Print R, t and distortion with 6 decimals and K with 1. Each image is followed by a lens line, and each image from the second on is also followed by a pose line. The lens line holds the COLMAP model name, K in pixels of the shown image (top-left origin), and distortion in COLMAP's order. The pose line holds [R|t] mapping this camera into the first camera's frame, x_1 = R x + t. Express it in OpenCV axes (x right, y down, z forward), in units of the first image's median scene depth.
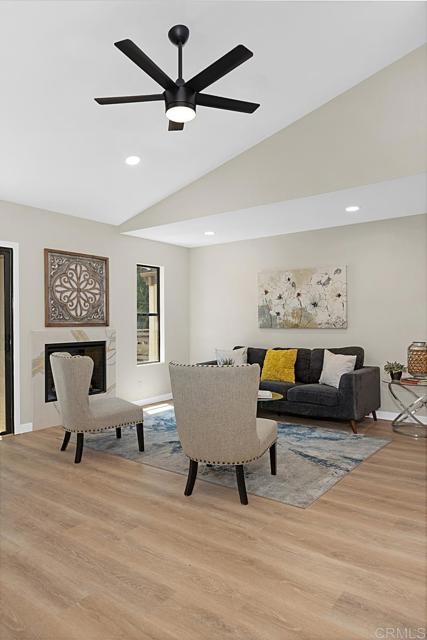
lens RADIAL K [[428.7, 0, 213.5], [0, 428.7, 320.0], [0, 0, 1]] dist [0.000462, -0.000074]
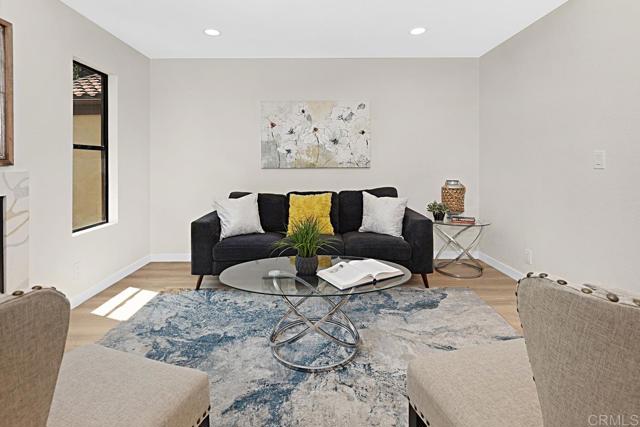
lens RADIAL K [[308.3, 0, 319.5], [0, 308.3, 165.9], [0, 0, 1]] dist [0.001475, 0.000537]
pose [[0.794050, 0.001629, 0.607850, -0.185668], [-0.002007, 0.999998, -0.000058, 0.015251], [-0.607849, -0.001173, 0.794052, 0.528842]]
